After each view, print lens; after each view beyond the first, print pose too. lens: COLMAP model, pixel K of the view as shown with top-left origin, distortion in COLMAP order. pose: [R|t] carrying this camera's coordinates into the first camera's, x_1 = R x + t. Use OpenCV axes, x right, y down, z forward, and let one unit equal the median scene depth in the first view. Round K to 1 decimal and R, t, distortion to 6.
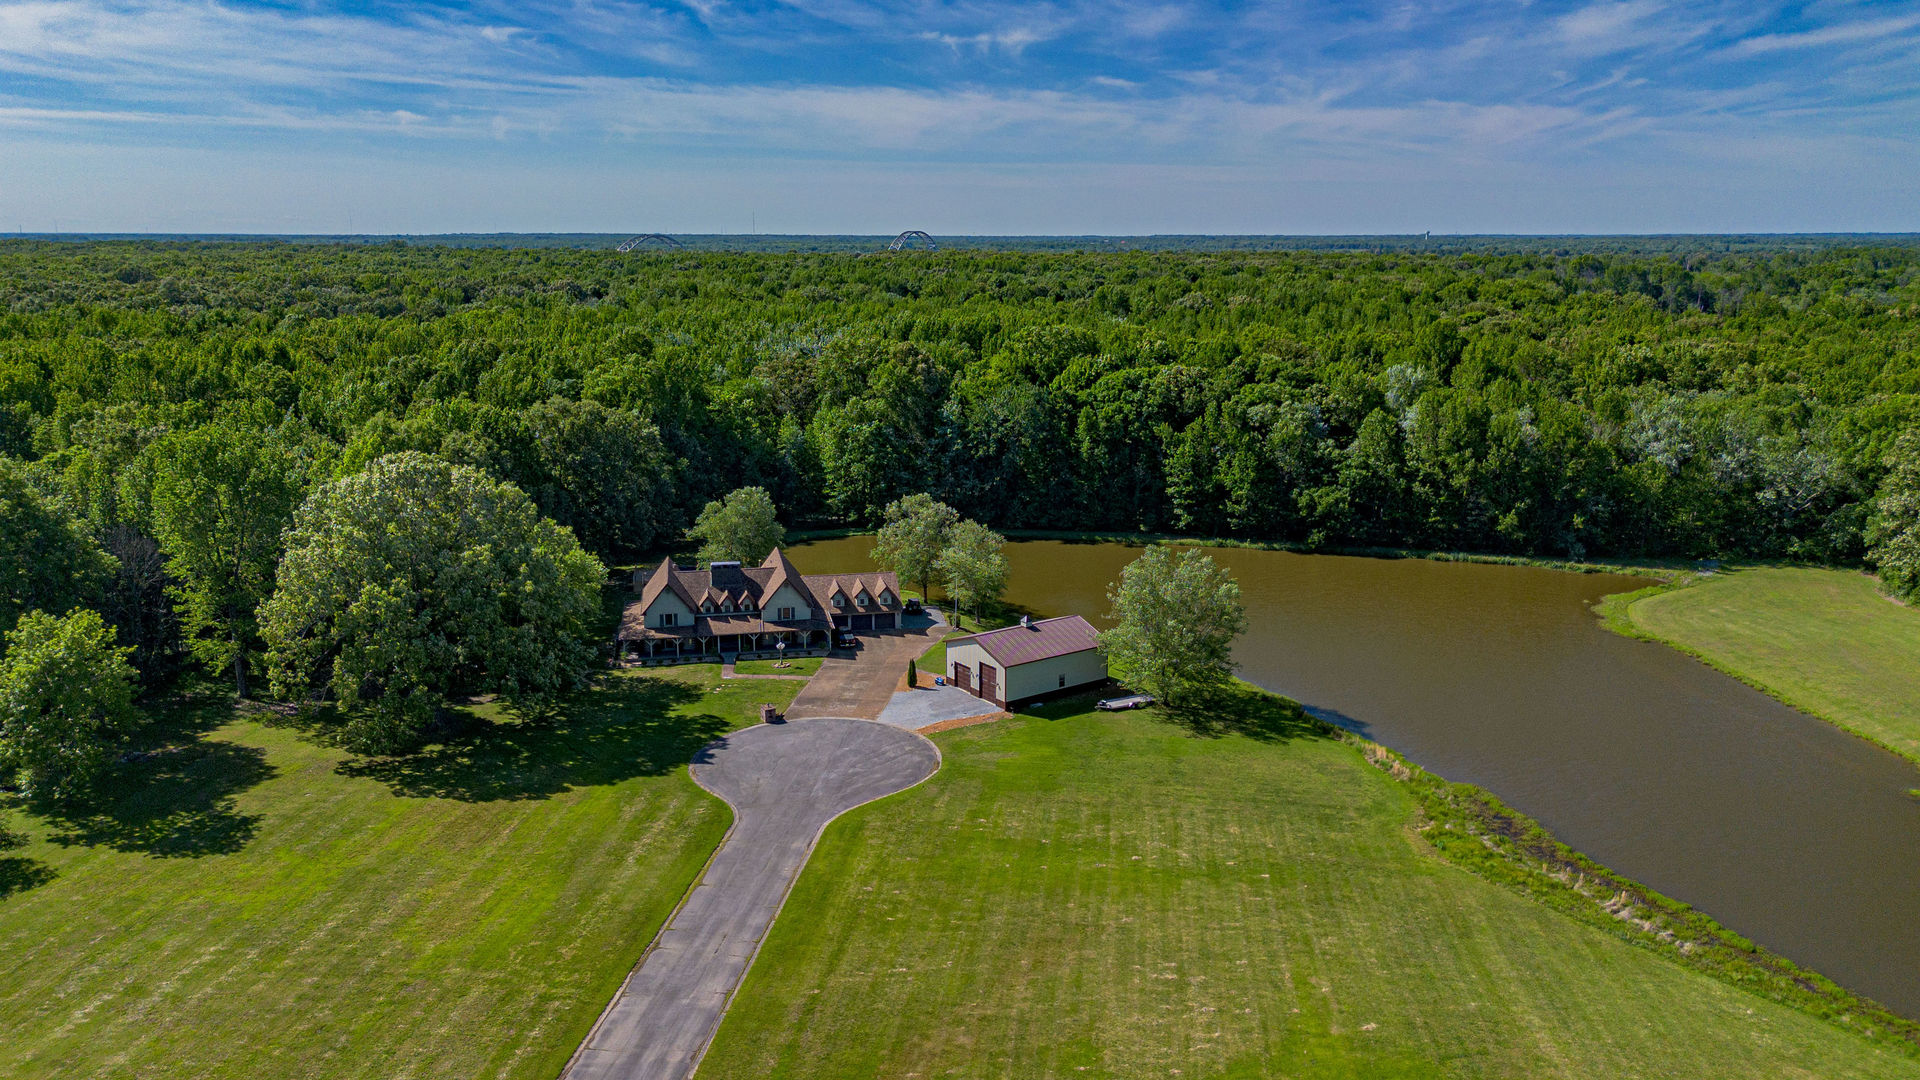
lens RADIAL K [[1351.1, 0, 957.0], [0, 1351.1, 507.2], [0, 0, 1]] dist [-0.001815, -0.008915]
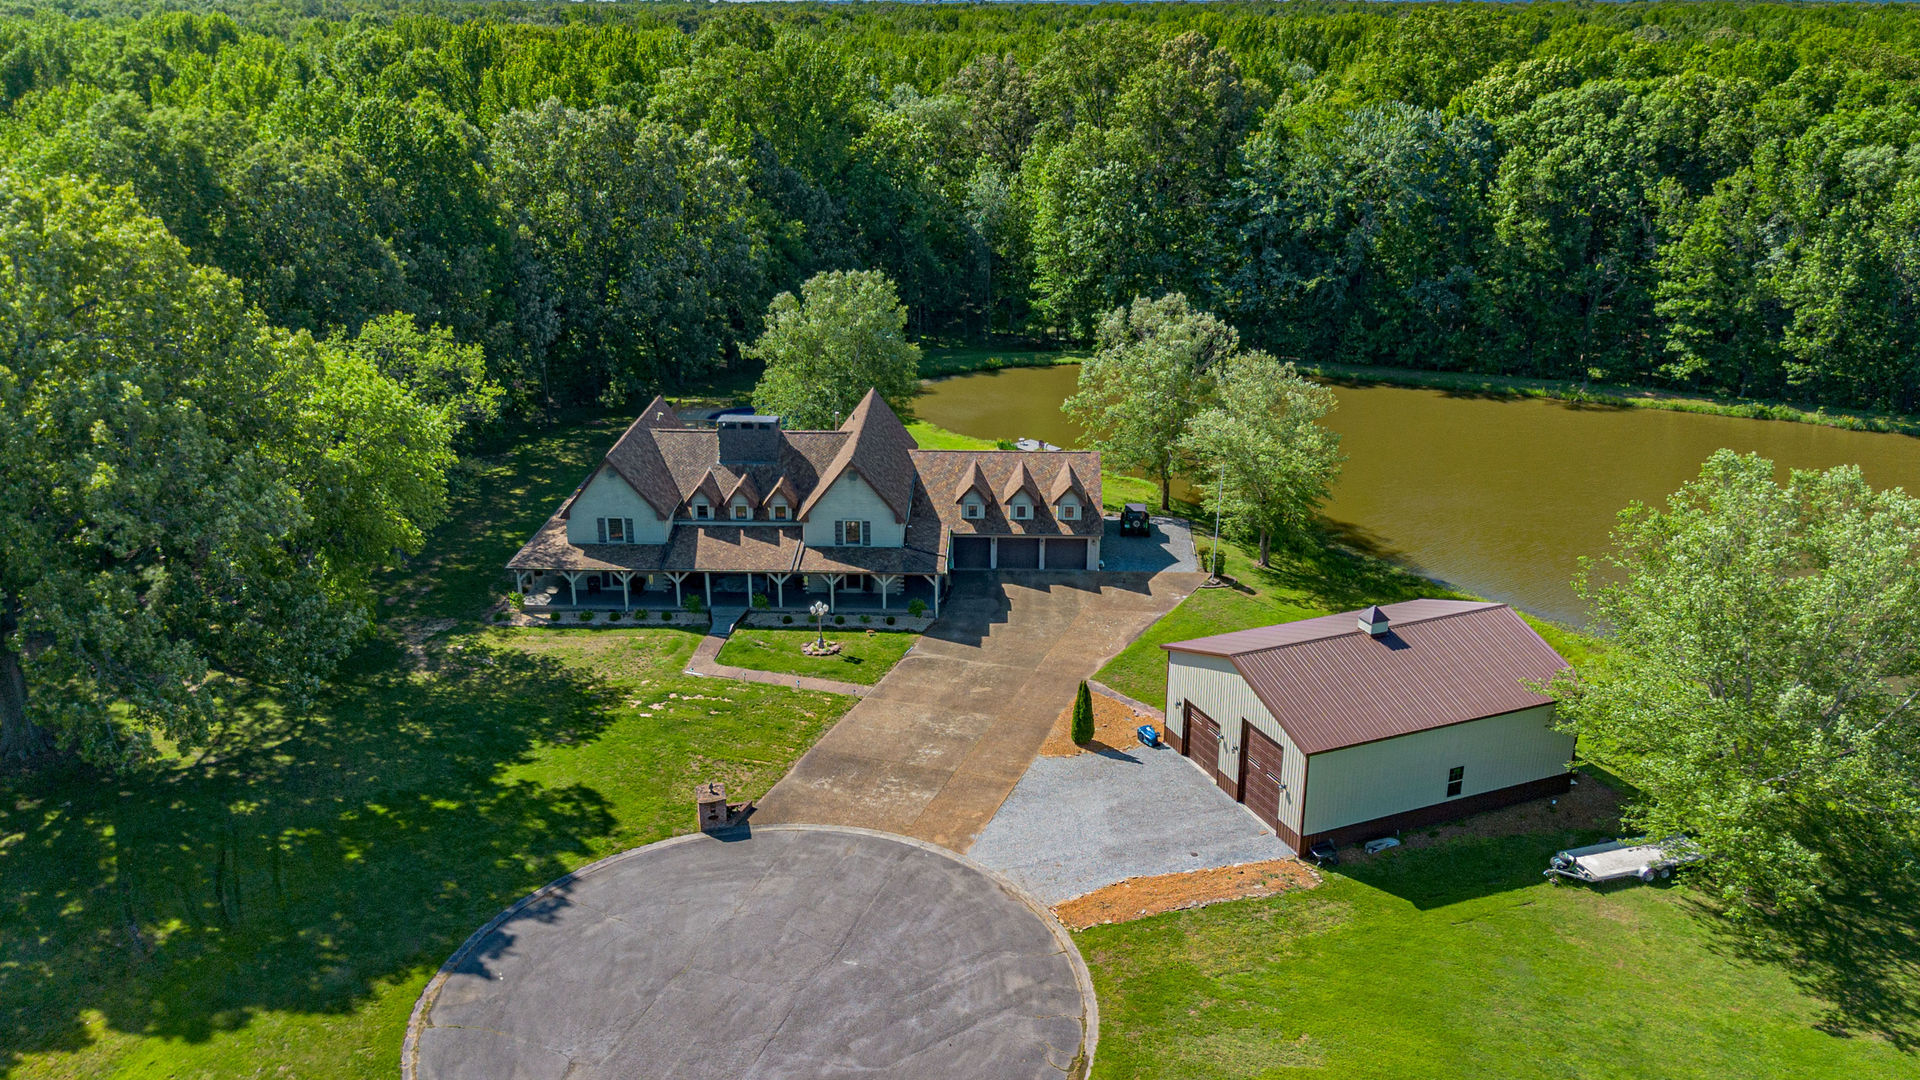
lens RADIAL K [[1435.9, 0, 960.0], [0, 1435.9, 540.0], [0, 0, 1]] dist [0.085660, -0.128664]
pose [[0.974875, 0.075982, -0.209395, 0.017706], [-0.042490, 0.986196, 0.160040, -0.002116], [0.218664, -0.147122, 0.964645, 0.497823]]
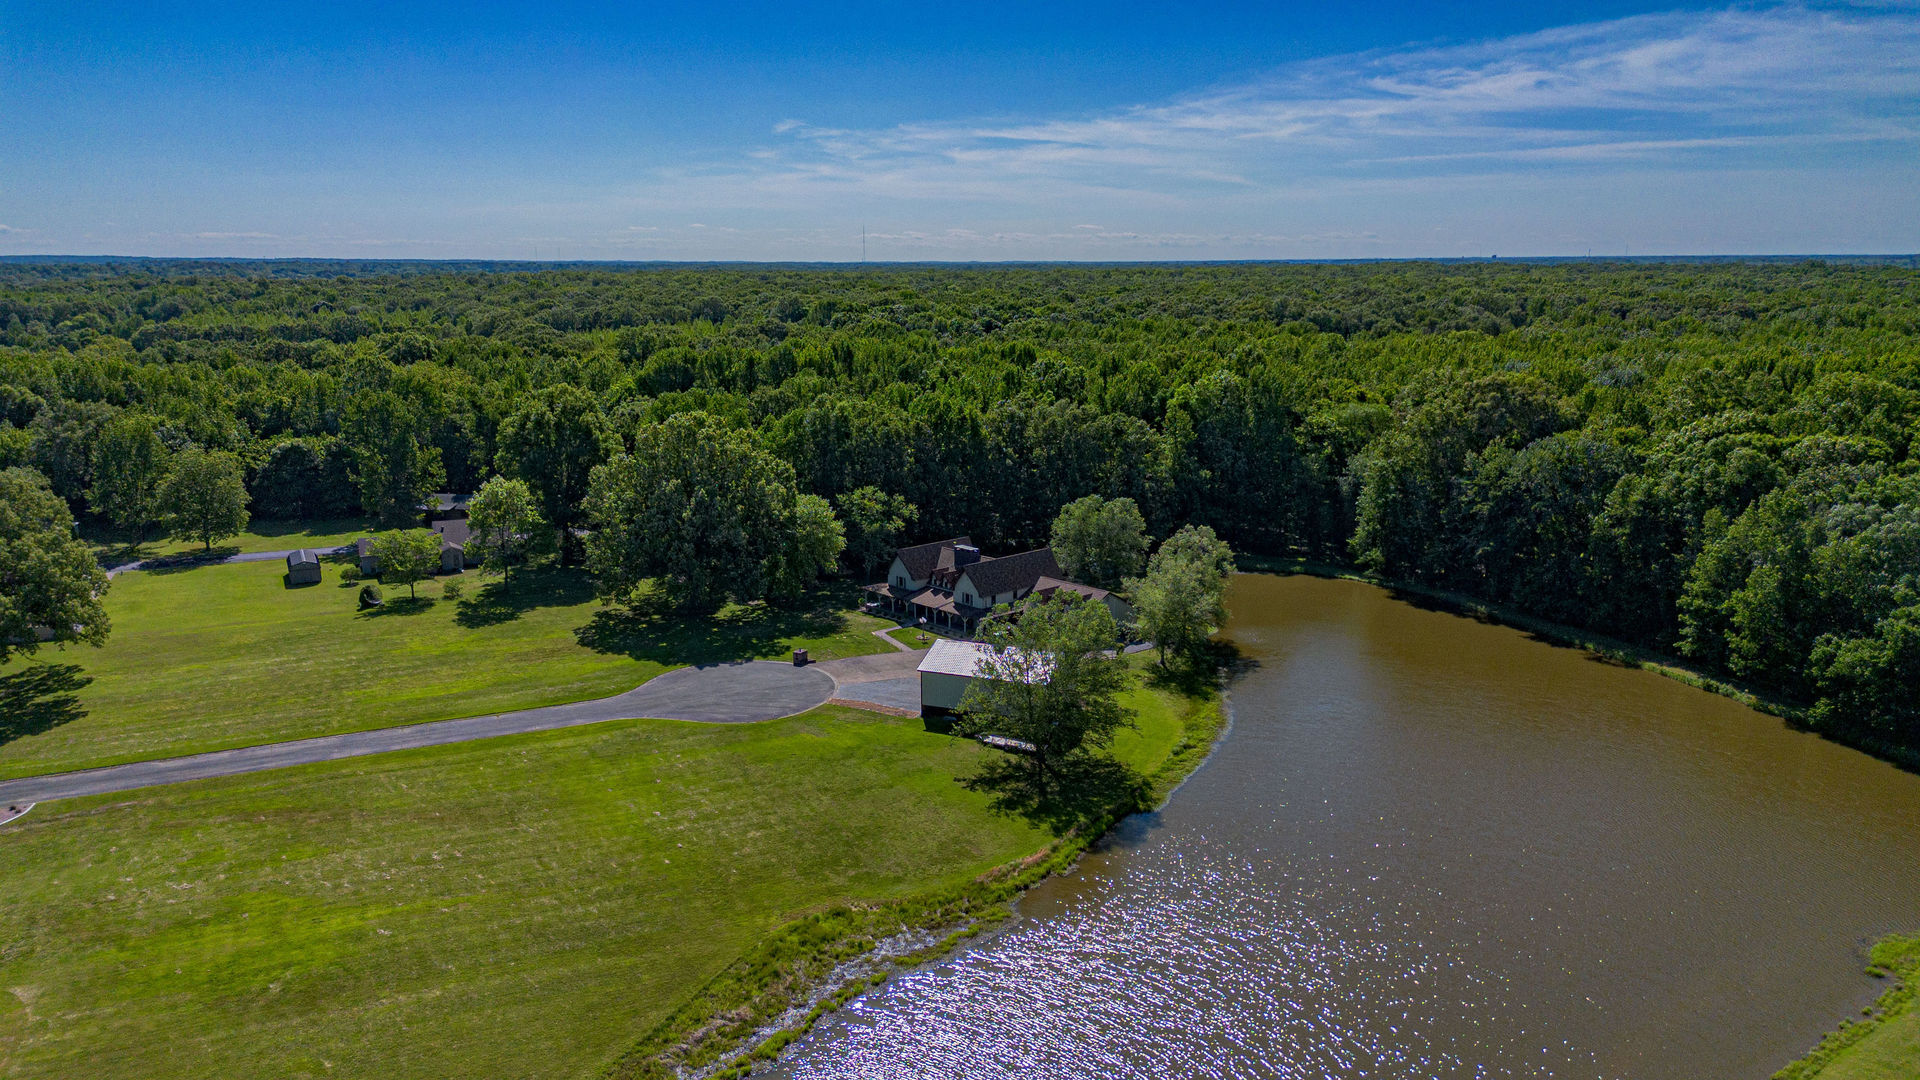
lens RADIAL K [[1351.1, 0, 957.0], [0, 1351.1, 507.2], [0, 0, 1]] dist [-0.001815, -0.008915]
pose [[0.508541, 0.144025, -0.848907, 0.763968], [-0.157690, 0.984815, 0.072618, -0.070646], [0.846475, 0.096935, 0.523530, 0.395154]]
